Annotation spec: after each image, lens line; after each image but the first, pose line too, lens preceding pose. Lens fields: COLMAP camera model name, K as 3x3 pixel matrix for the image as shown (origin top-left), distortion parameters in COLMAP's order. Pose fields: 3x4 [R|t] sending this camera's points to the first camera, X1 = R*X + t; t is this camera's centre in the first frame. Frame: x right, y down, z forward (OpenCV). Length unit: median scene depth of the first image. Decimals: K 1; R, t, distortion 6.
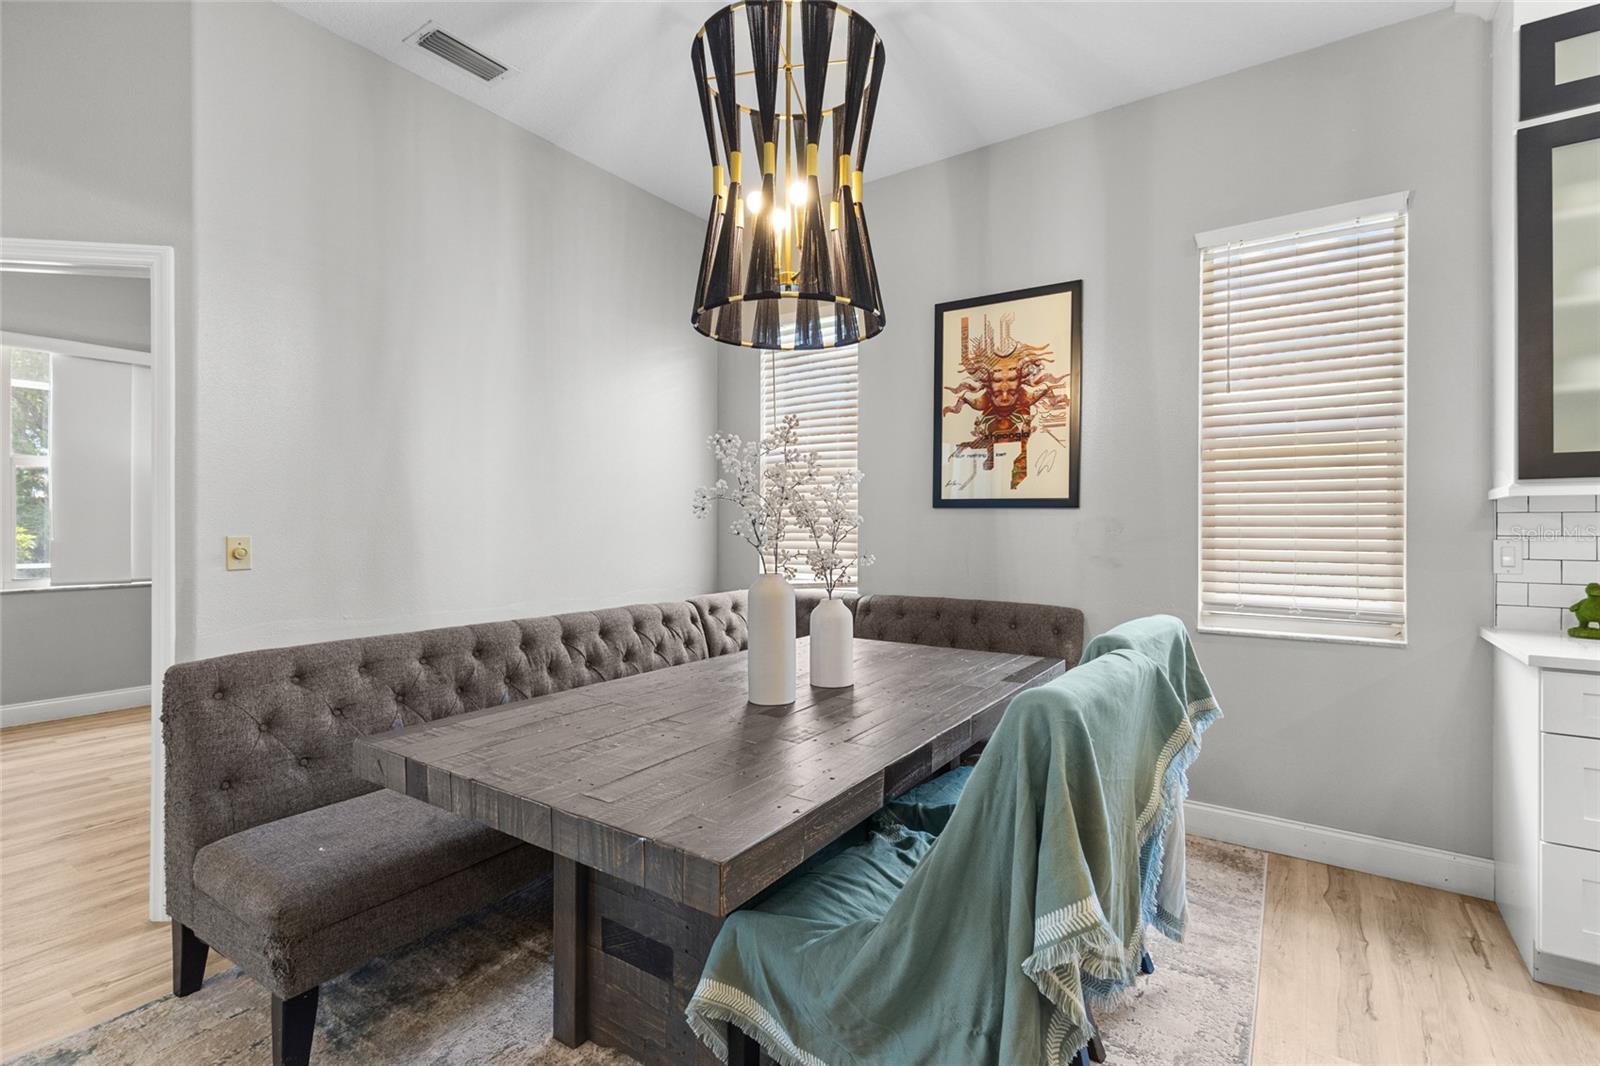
lens RADIAL K [[744.6, 0, 797.1], [0, 744.6, 525.5], [0, 0, 1]] dist [0.005810, -0.000305]
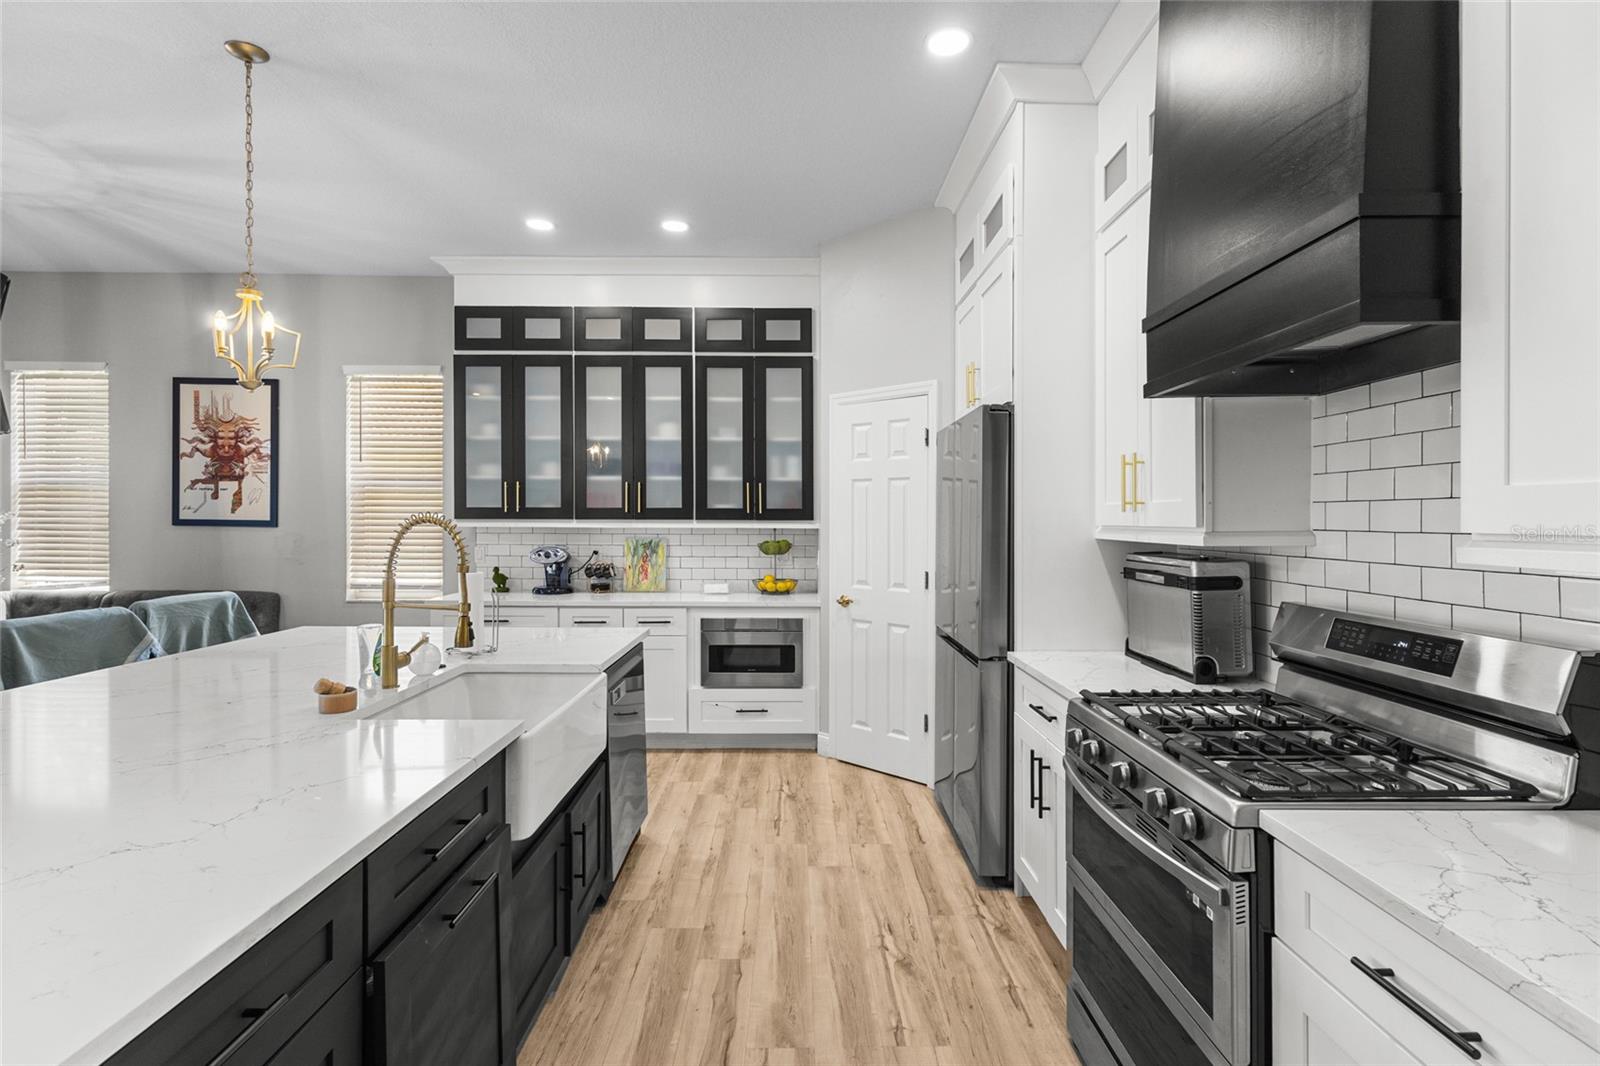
lens RADIAL K [[744.6, 0, 805.9], [0, 744.6, 525.9], [0, 0, 1]] dist [0.005810, -0.000305]
pose [[0.817396, -0.003859, 0.576063, 0.377580], [-0.004268, 0.999910, 0.012754, -0.049289], [-0.576060, -0.012883, 0.817306, -0.883338]]
